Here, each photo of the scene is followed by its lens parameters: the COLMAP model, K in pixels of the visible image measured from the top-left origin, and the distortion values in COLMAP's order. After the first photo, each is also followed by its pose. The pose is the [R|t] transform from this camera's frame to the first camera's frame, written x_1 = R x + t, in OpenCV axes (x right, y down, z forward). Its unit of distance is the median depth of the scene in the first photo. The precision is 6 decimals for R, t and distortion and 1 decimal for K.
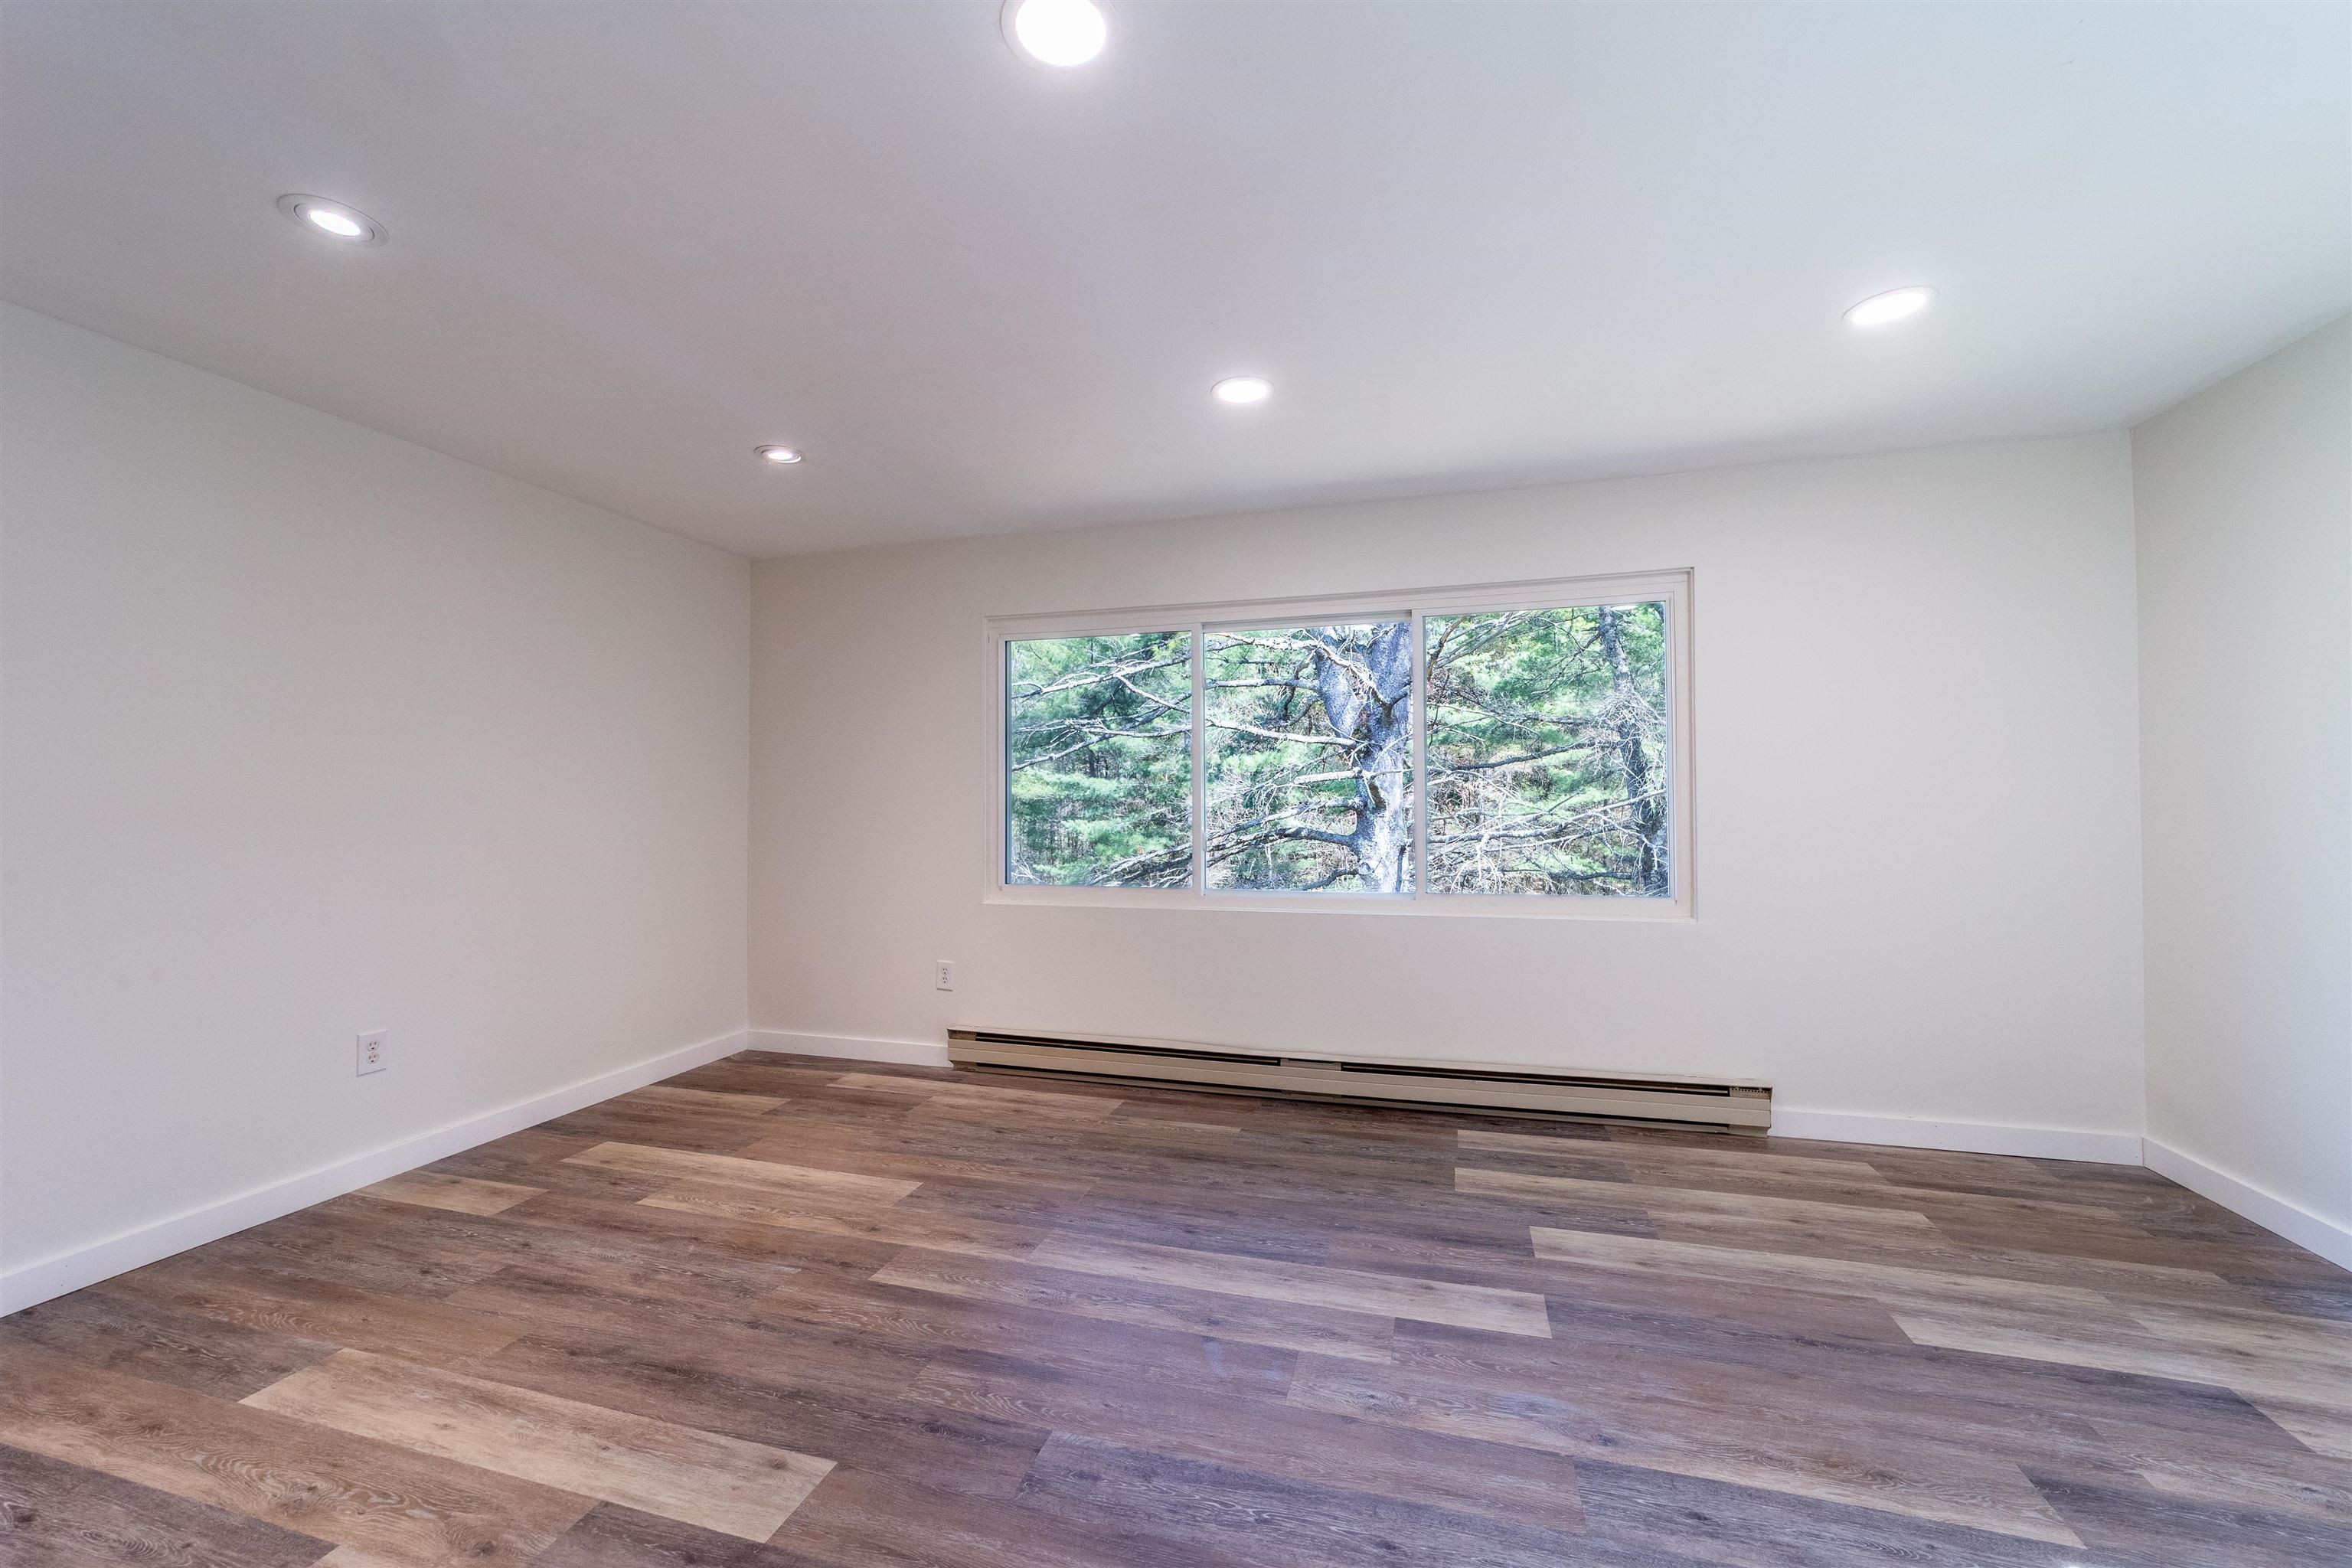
lens RADIAL K [[916.3, 0, 1186.3], [0, 916.3, 771.7], [0, 0, 1]] dist [-0.014901, 0.007637]
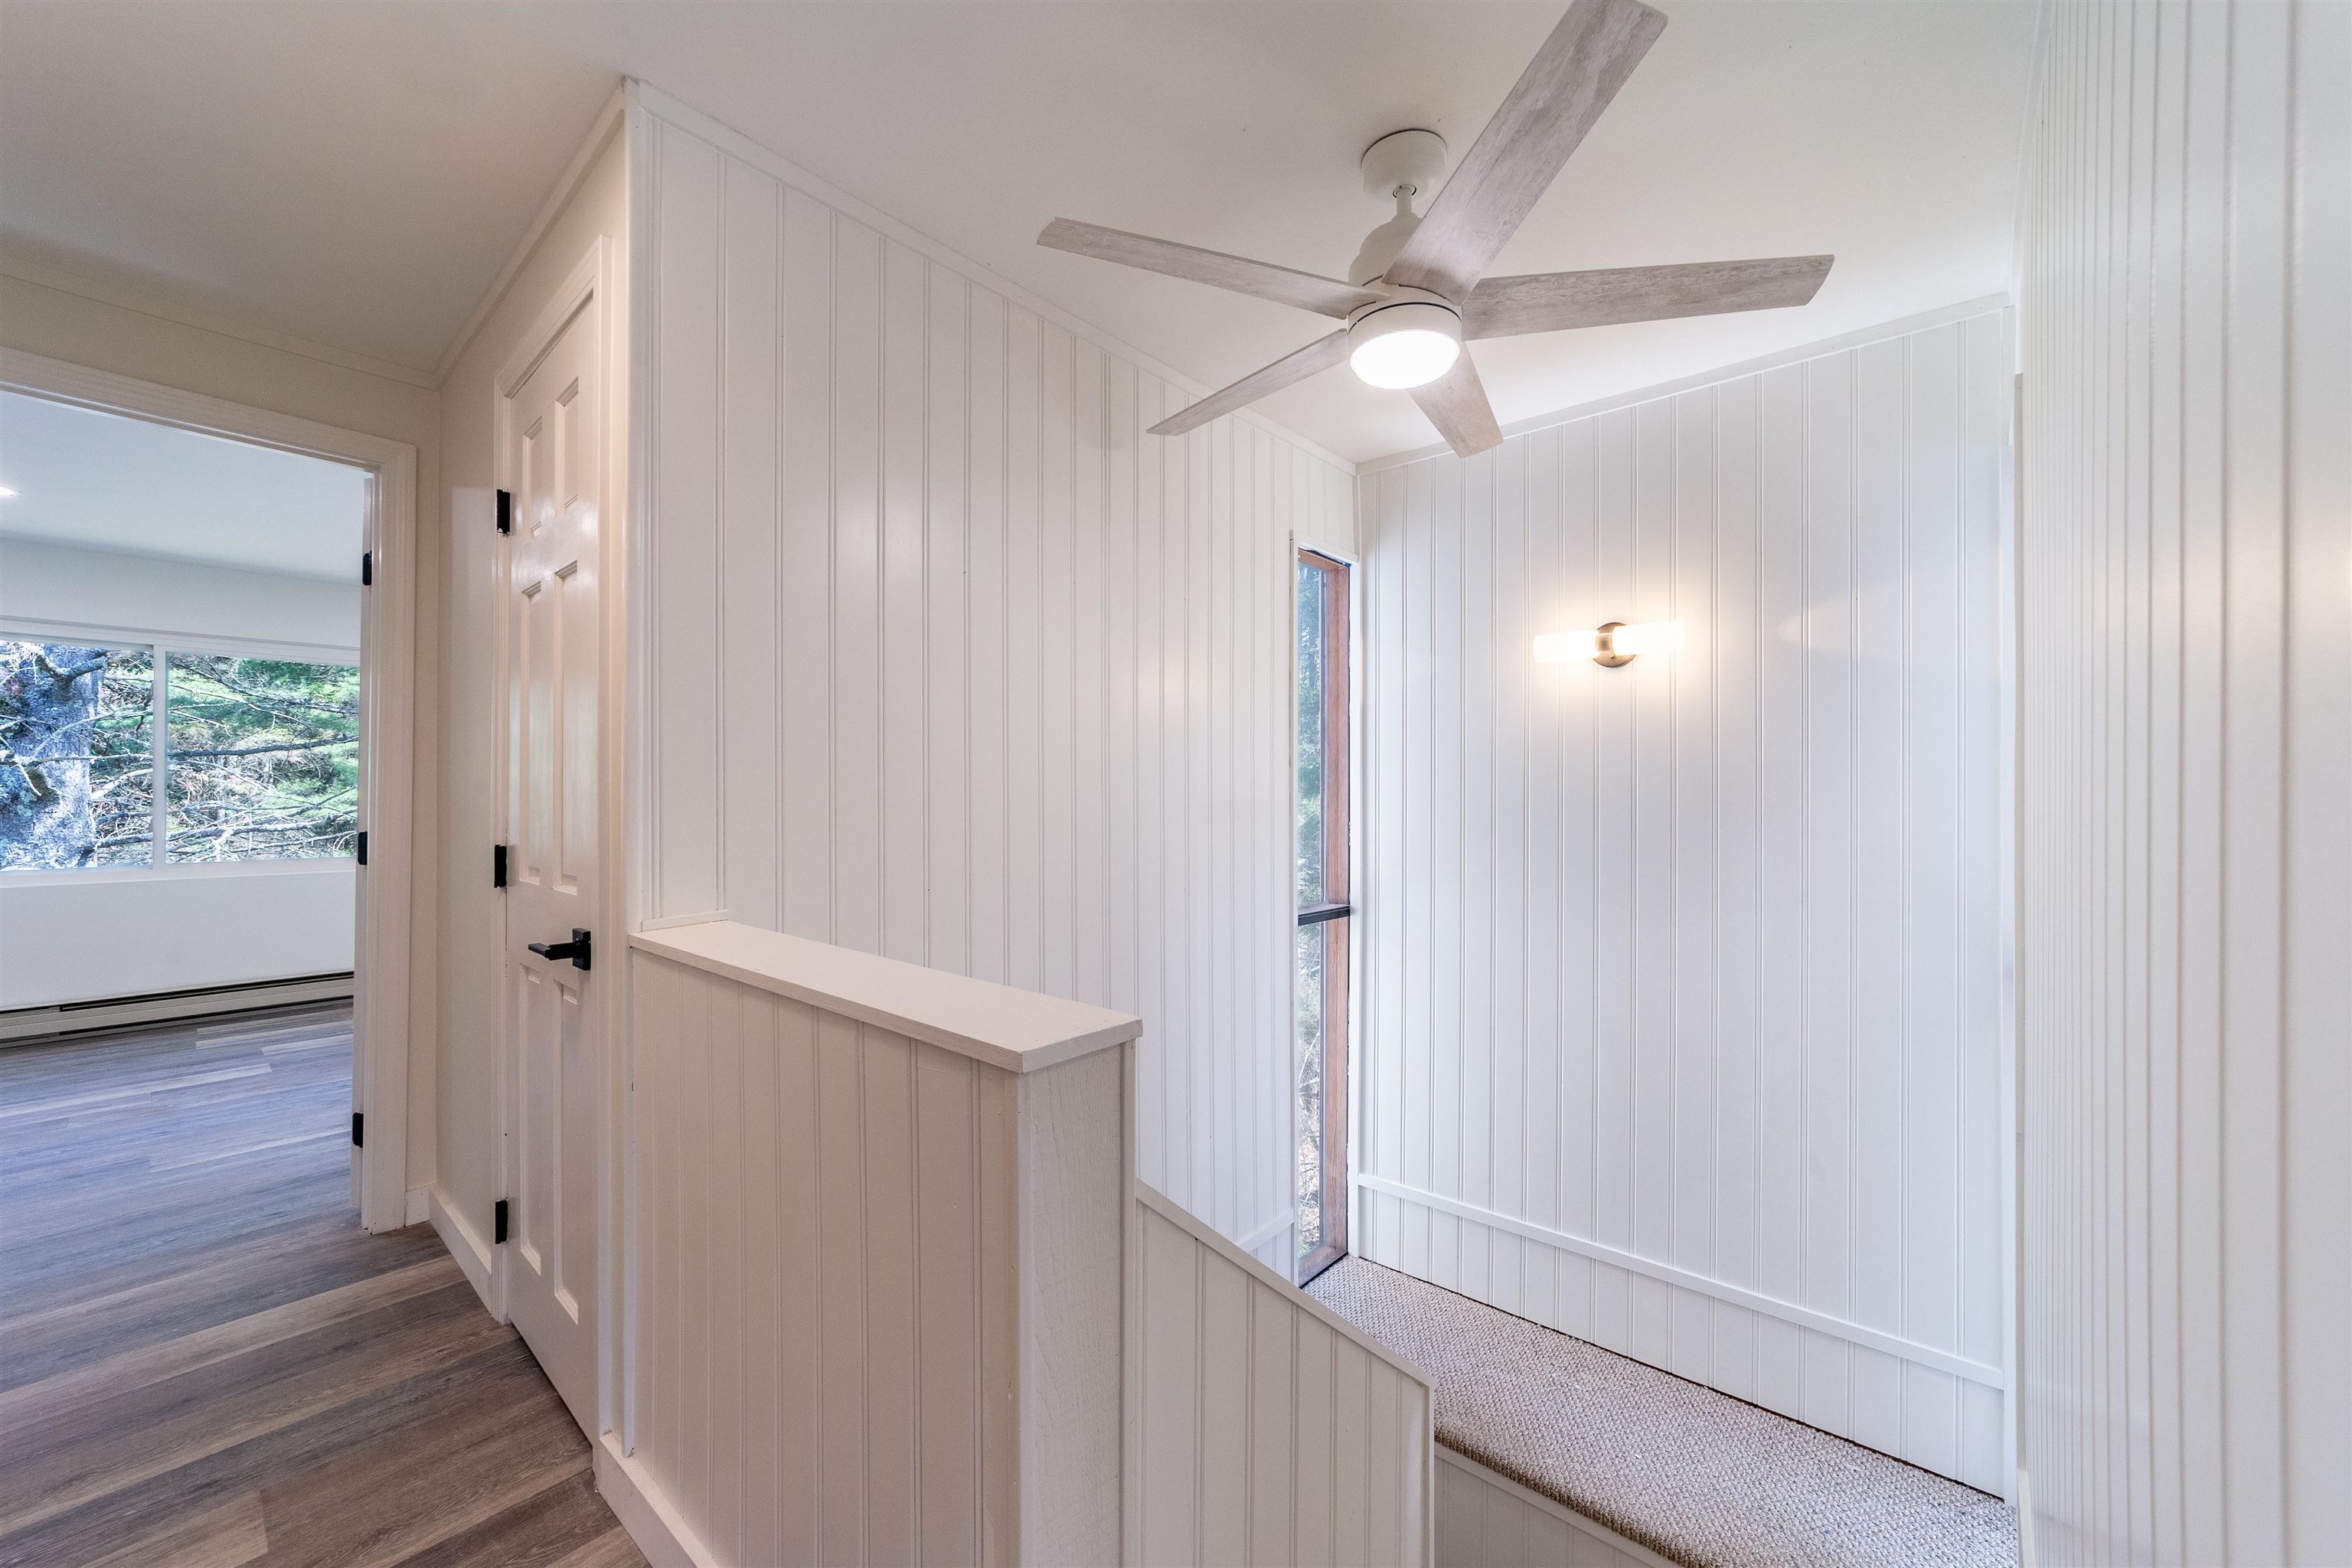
lens RADIAL K [[916.3, 0, 1180.0], [0, 916.3, 792.7], [0, 0, 1]] dist [-0.014901, 0.007637]
pose [[0.431878, 0.008263, 0.901894, -0.055845], [-0.033341, 0.999421, 0.006810, -0.004810], [-0.901315, -0.033011, 0.431904, -0.169257]]
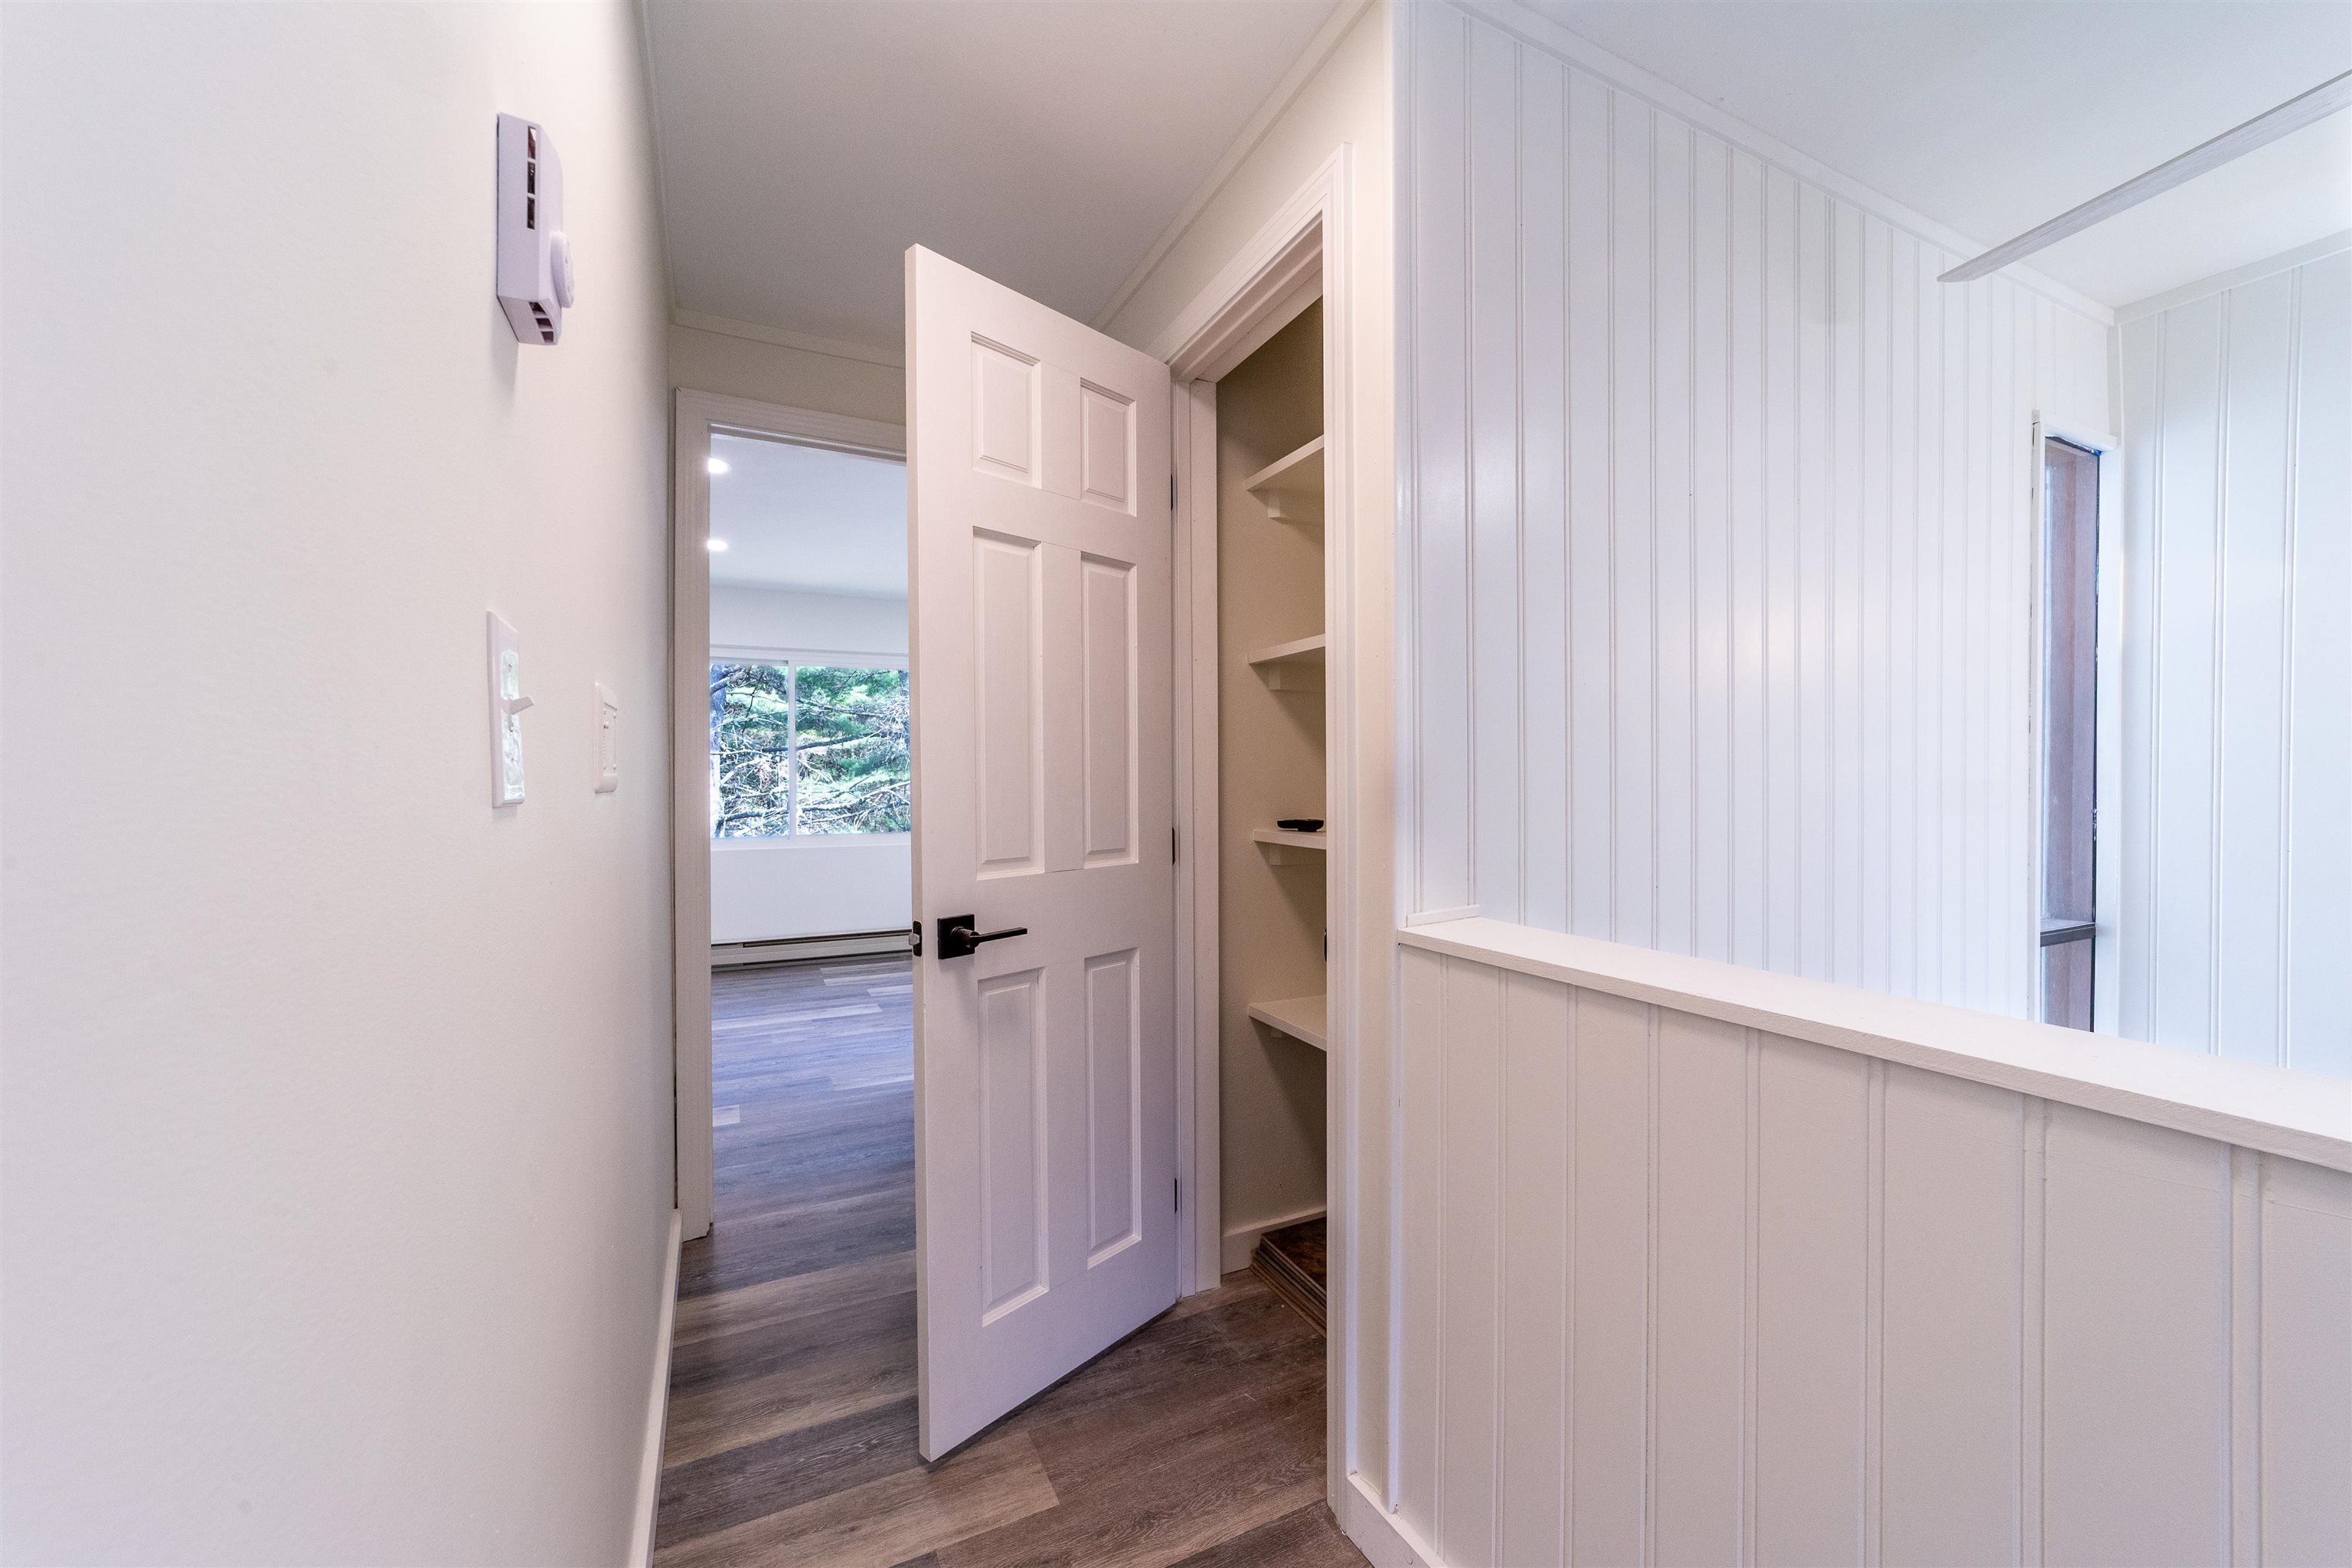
lens RADIAL K [[916.3, 0, 1167.6], [0, 916.3, 792.9], [0, 0, 1]] dist [-0.014901, 0.007637]
pose [[0.746340, -0.005725, 0.665540, -0.065130], [-0.022868, 0.999152, 0.034240, -0.002502], [-0.665171, -0.040774, 0.745577, -0.129161]]
